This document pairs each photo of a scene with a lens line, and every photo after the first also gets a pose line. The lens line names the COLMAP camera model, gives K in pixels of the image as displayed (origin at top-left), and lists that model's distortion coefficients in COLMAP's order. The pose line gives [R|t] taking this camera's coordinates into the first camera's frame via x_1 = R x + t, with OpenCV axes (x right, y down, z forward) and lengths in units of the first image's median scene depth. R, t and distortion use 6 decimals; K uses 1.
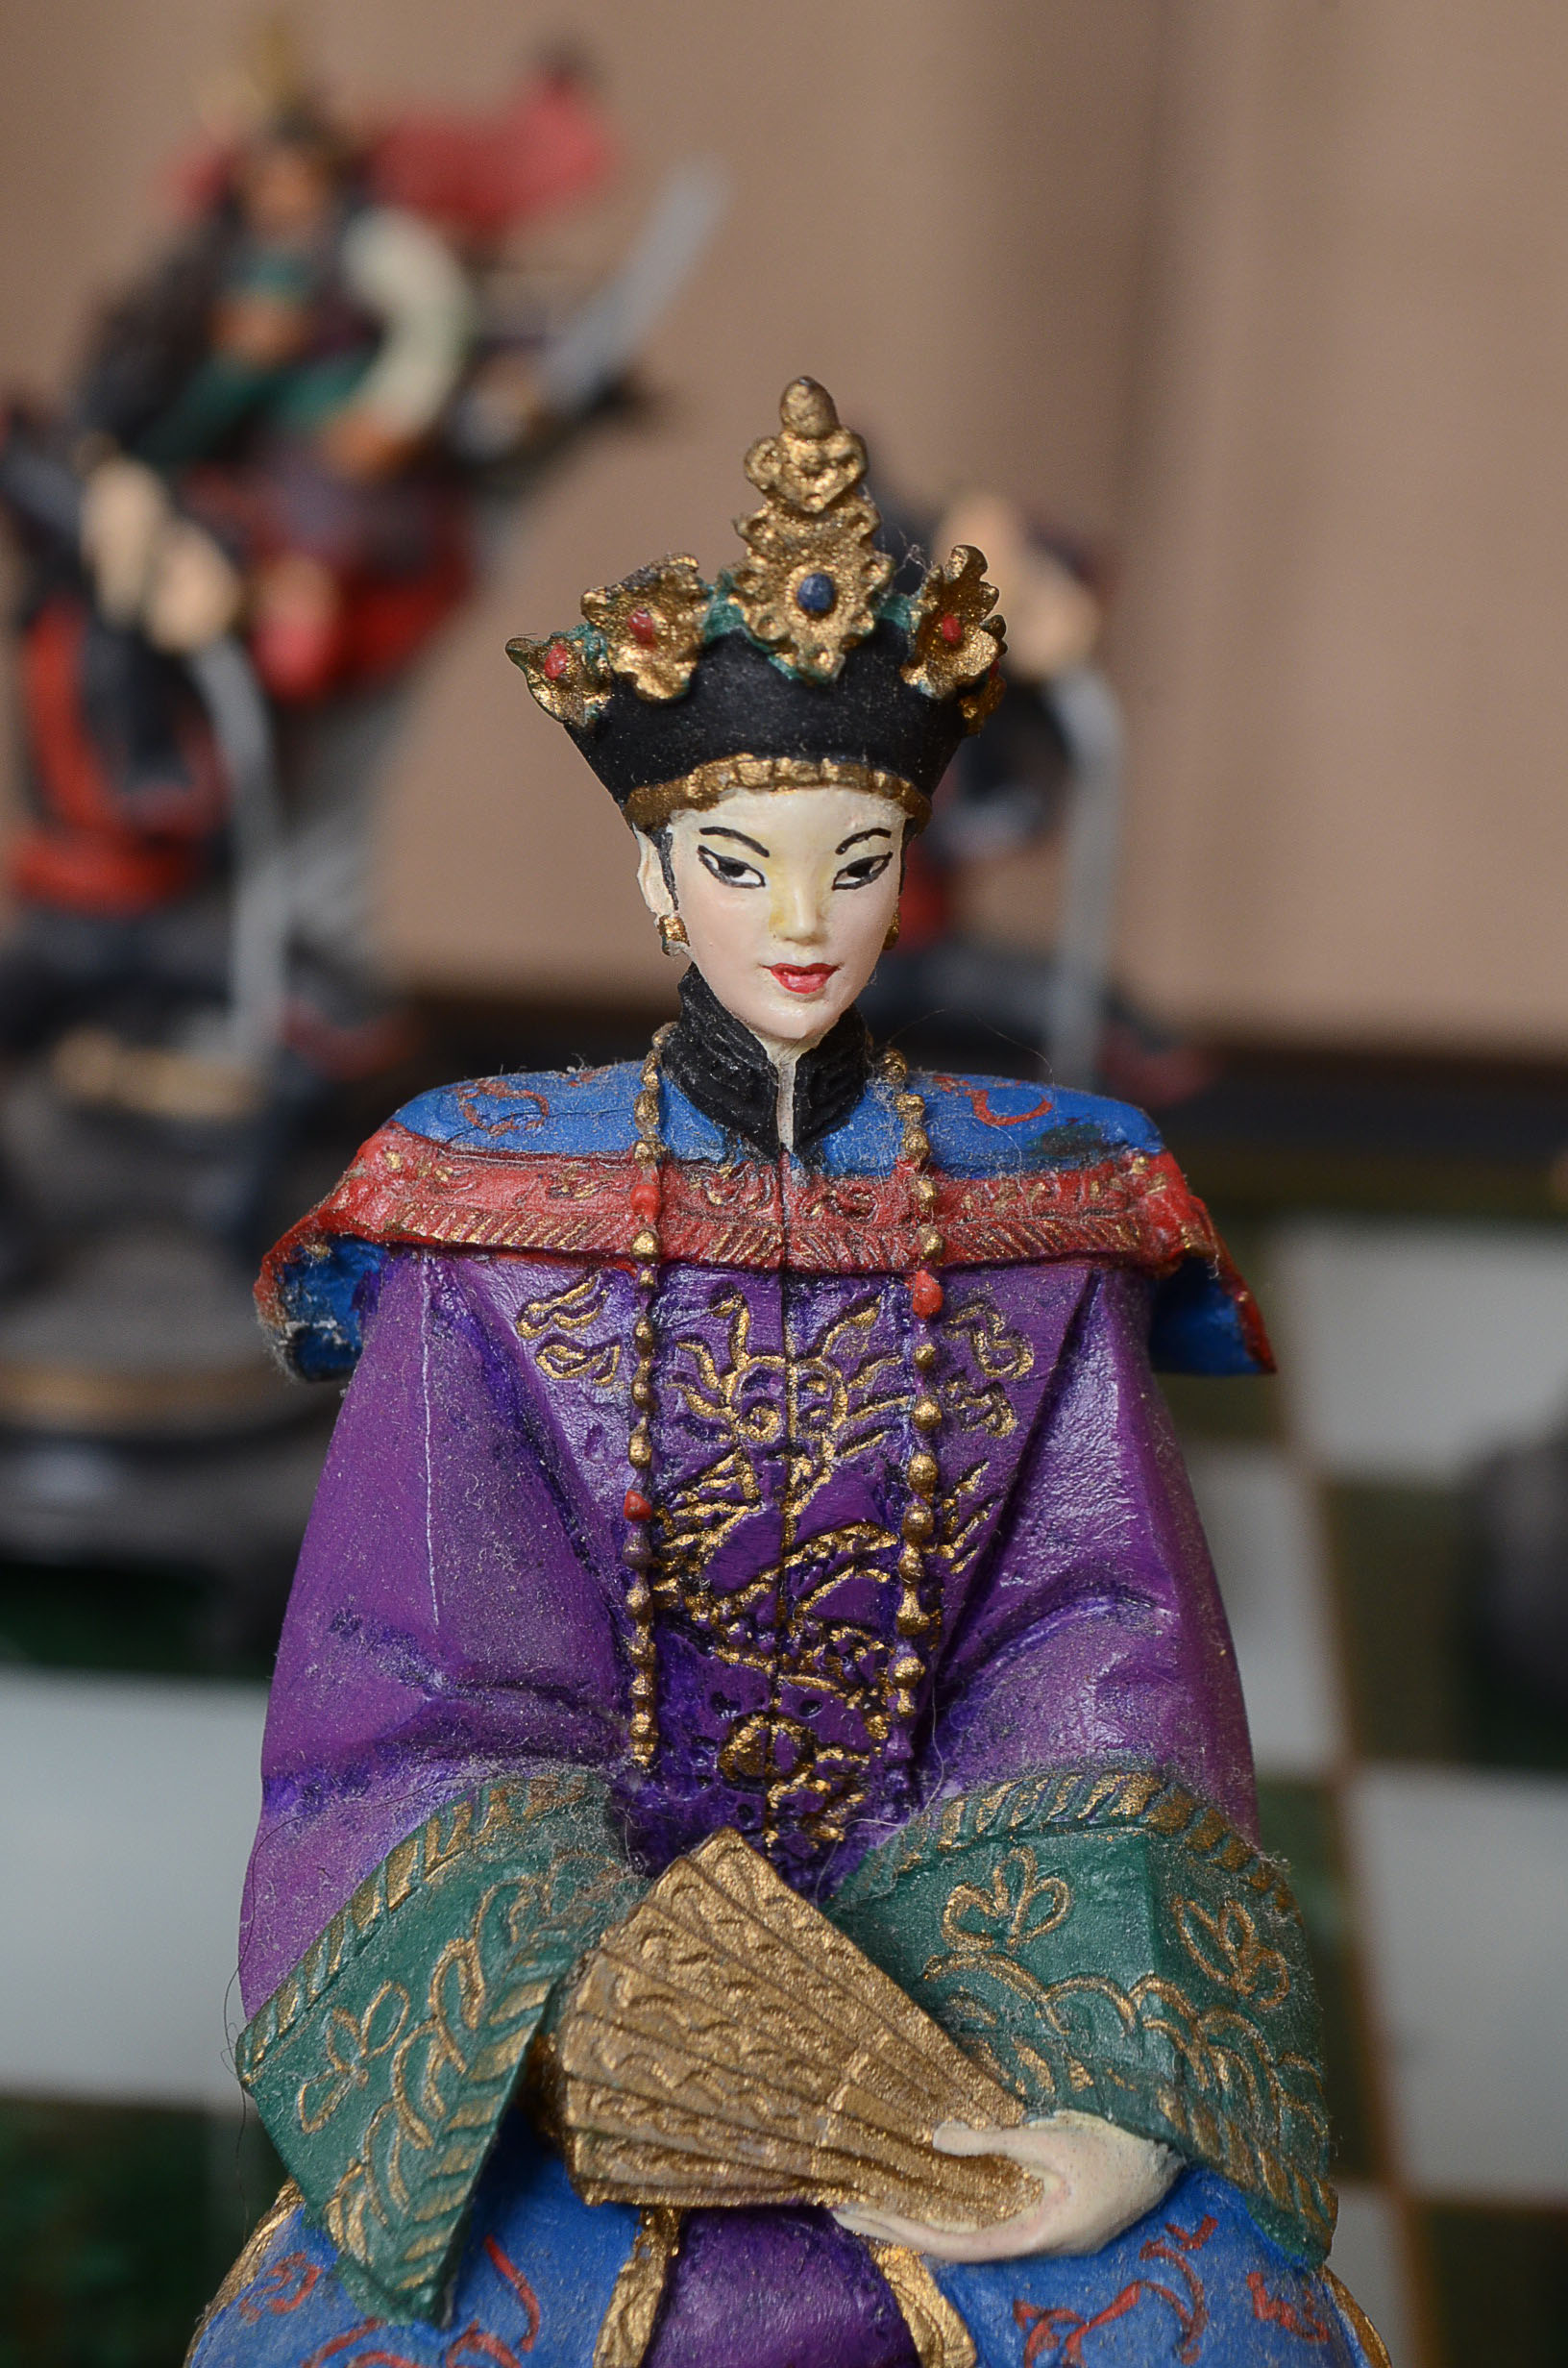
lens RADIAL K [[5231.7, 0, 780.4], [0, 5231.7, 1188.5], [0, 0, 1]] dist [-0.005861, 0.000000]
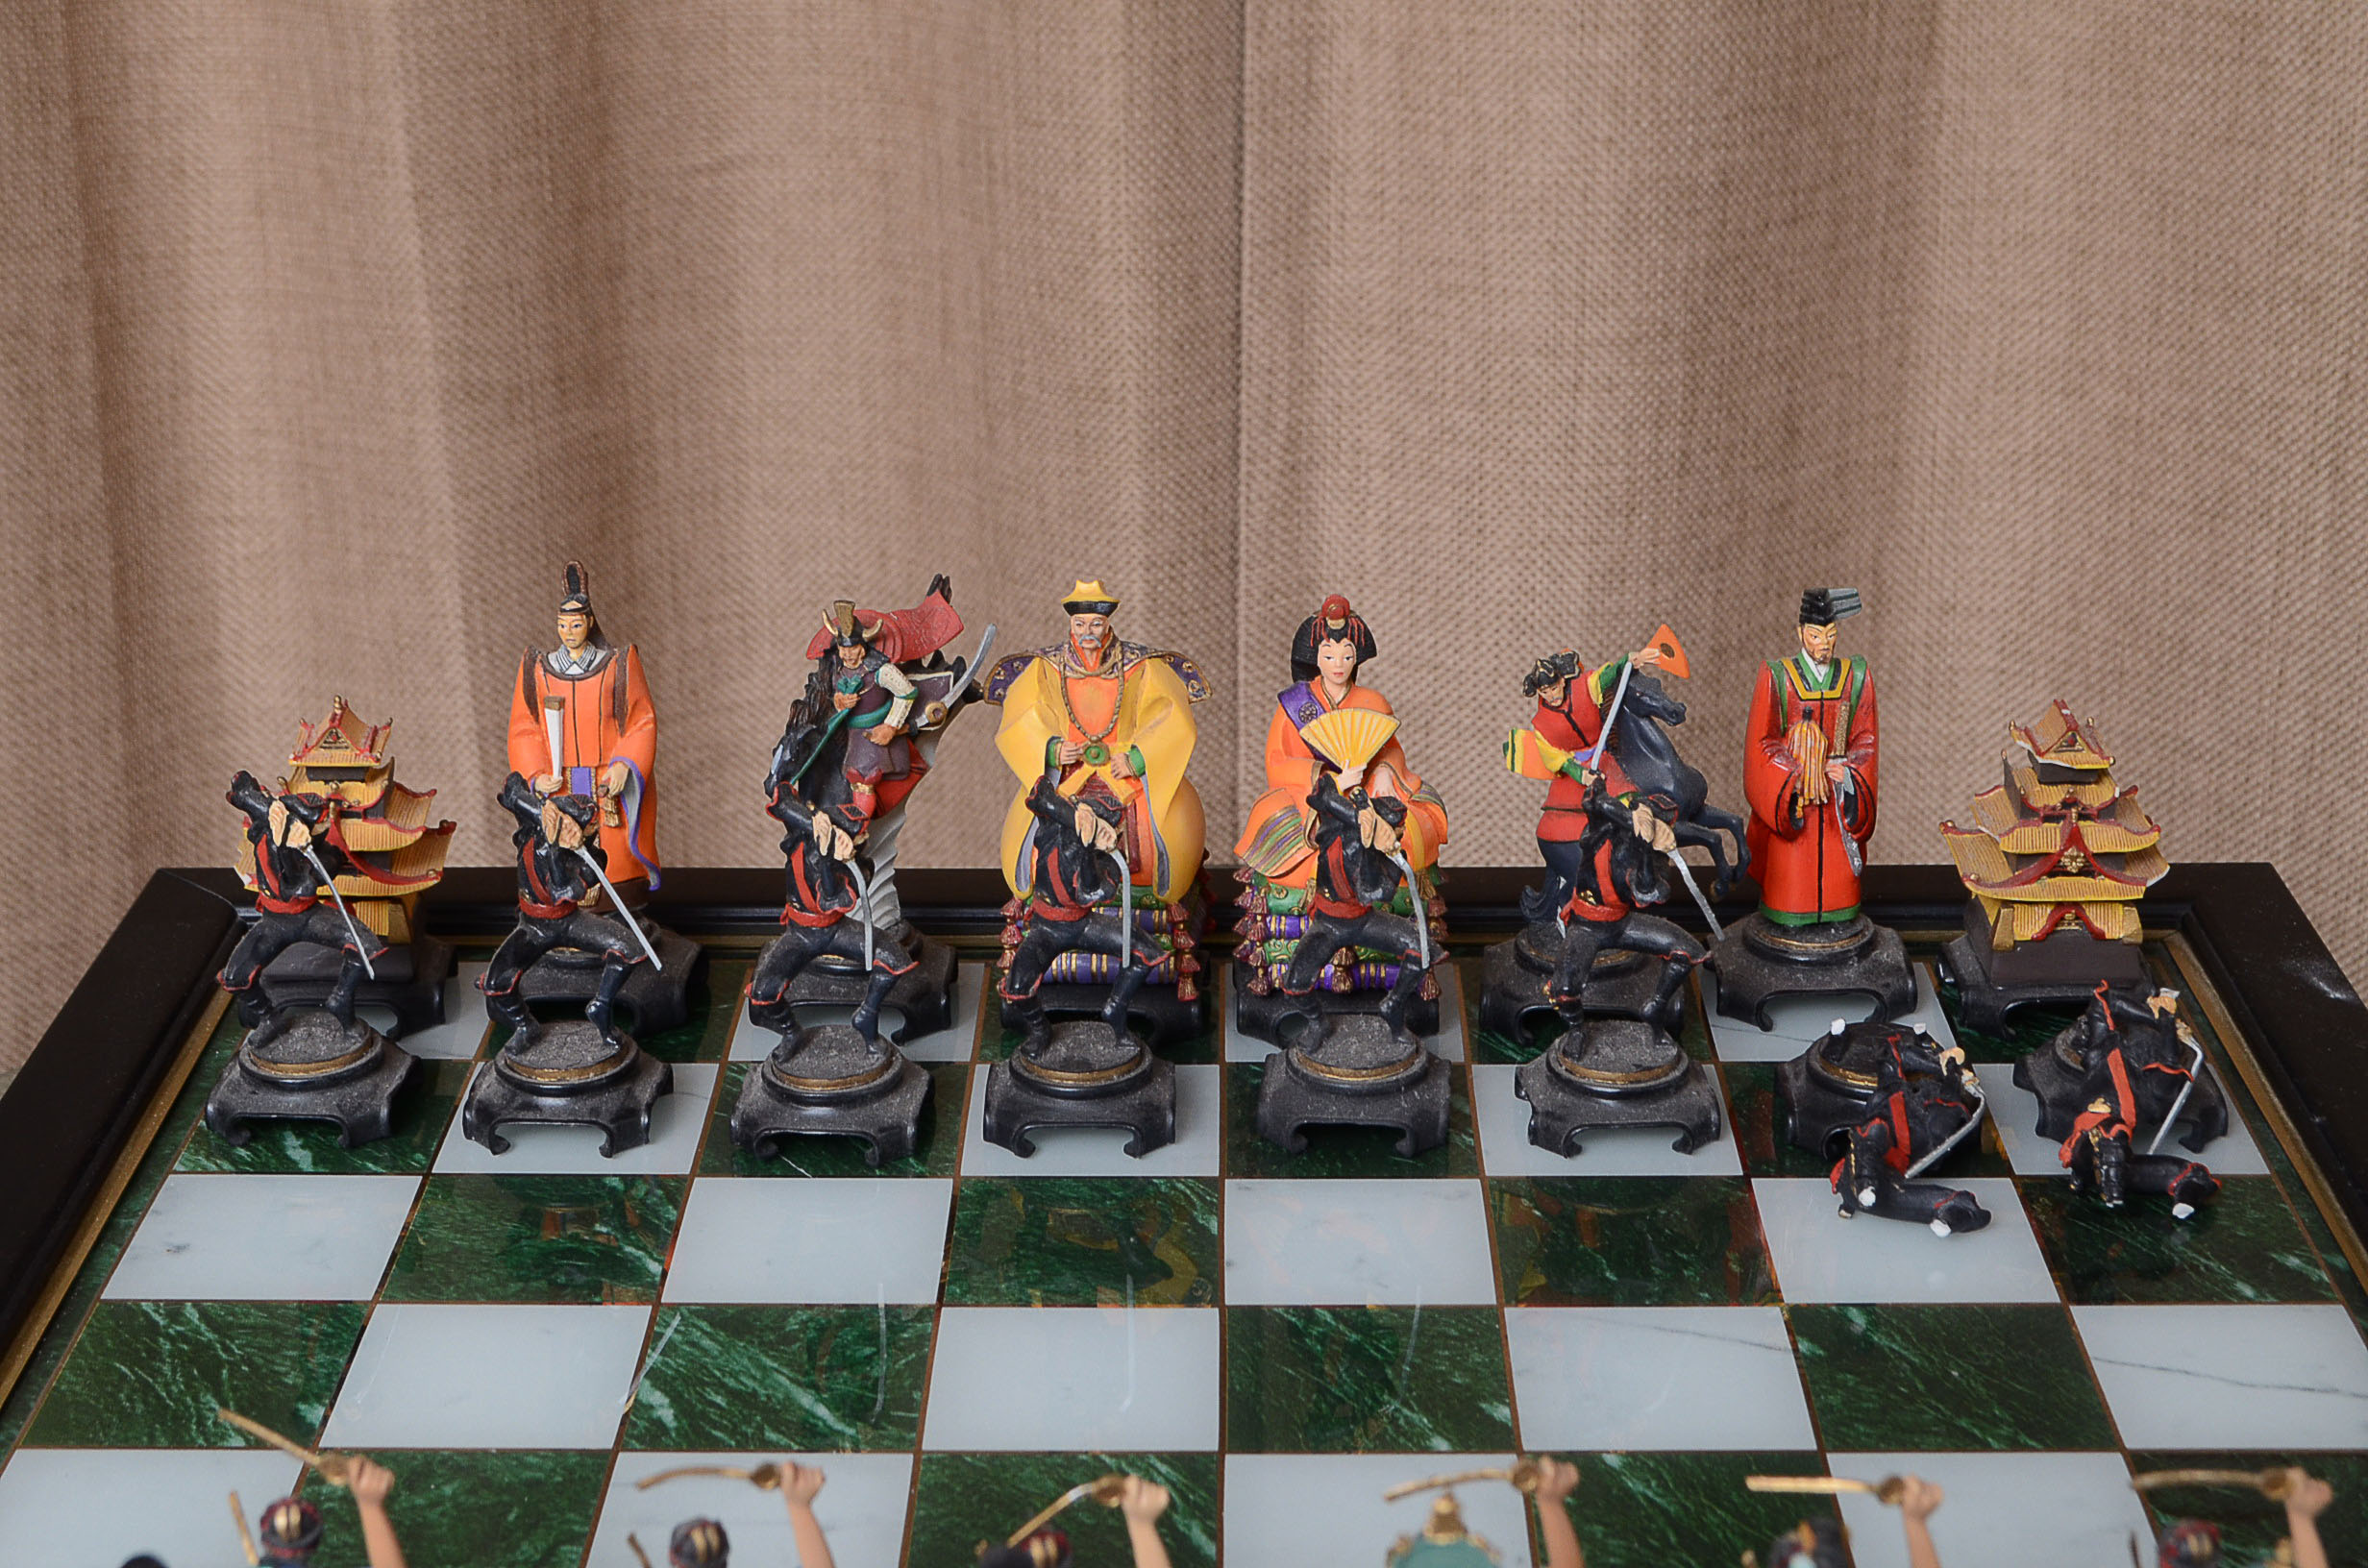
lens RADIAL K [[3896.8, 0, 1190.3], [0, 3896.8, 793.4], [0, 0, 1]] dist [-0.009541, 0.000000]
pose [[0.997678, -0.065285, 0.019380, 0.106426], [0.063831, 0.995641, 0.068008, -0.548869], [-0.023735, -0.066613, 0.997497, -2.623189]]
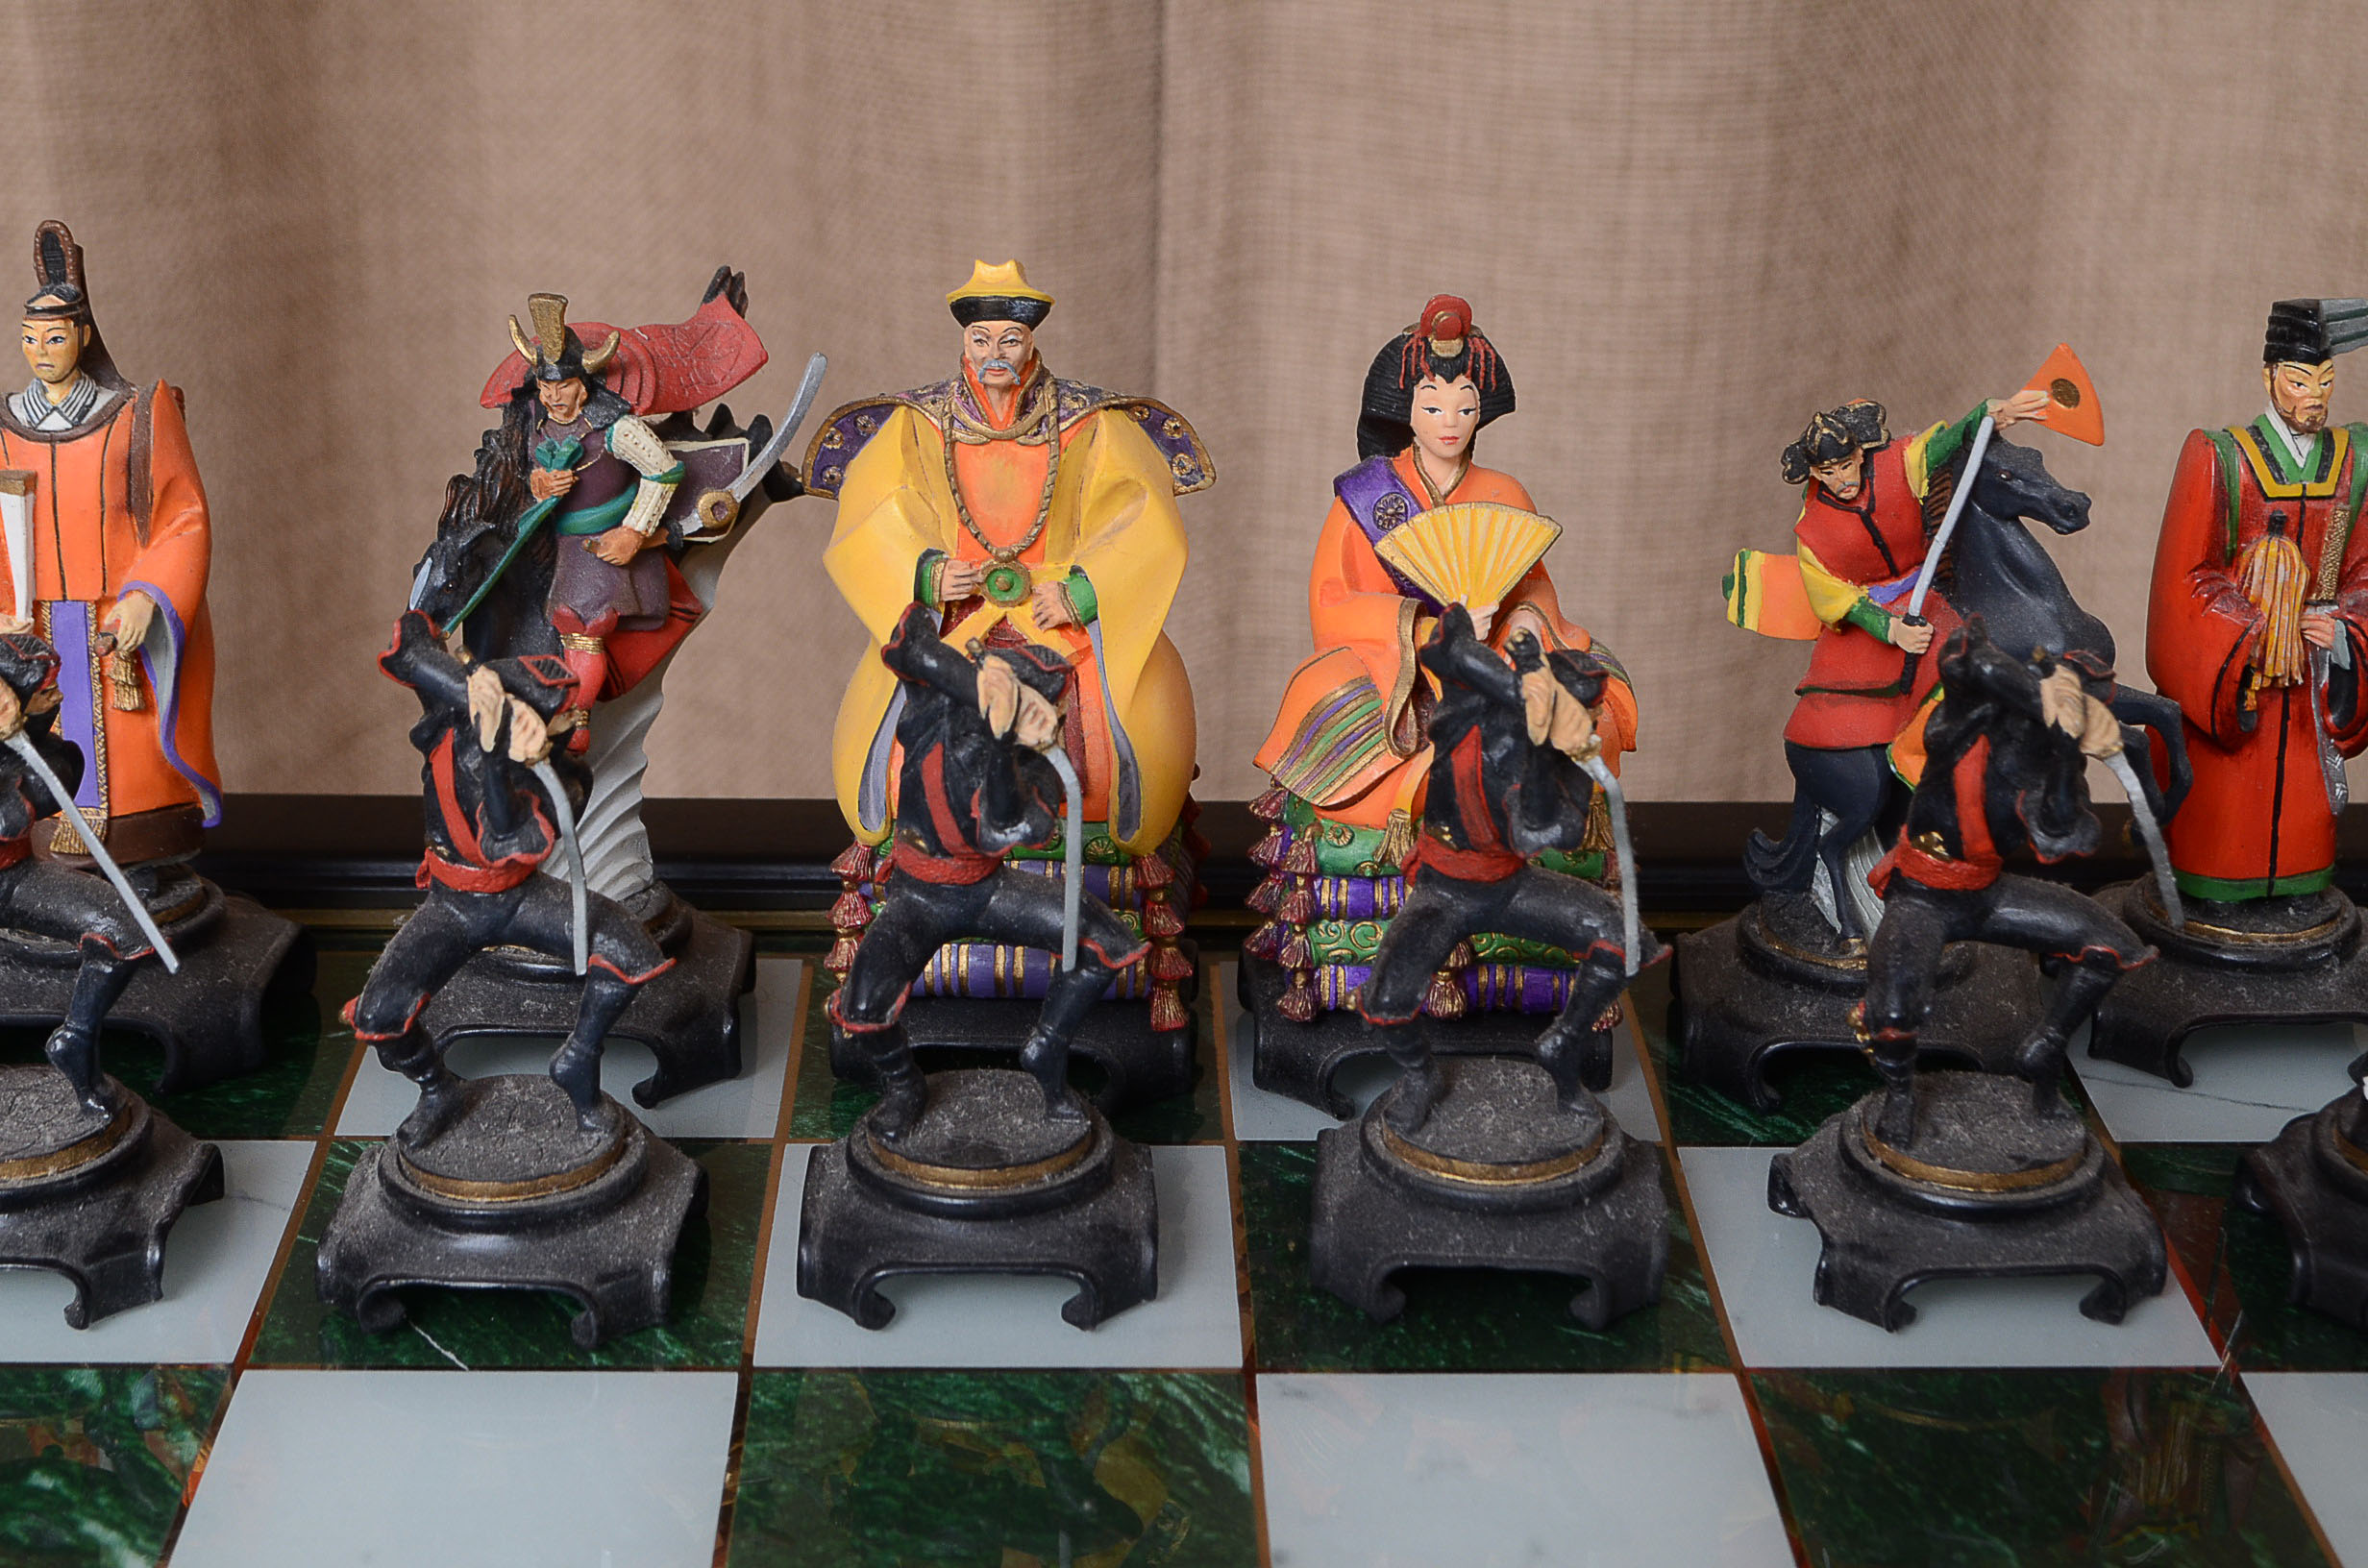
lens RADIAL K [[3896.8, 0, 1199.5], [0, 3896.8, 801.4], [0, 0, 1]] dist [-0.009541, 0.000000]
pose [[0.996094, -0.058832, 0.065839, 0.033925], [0.053756, 0.995628, 0.076390, -0.325169], [-0.070046, -0.072552, 0.994902, -0.479335]]
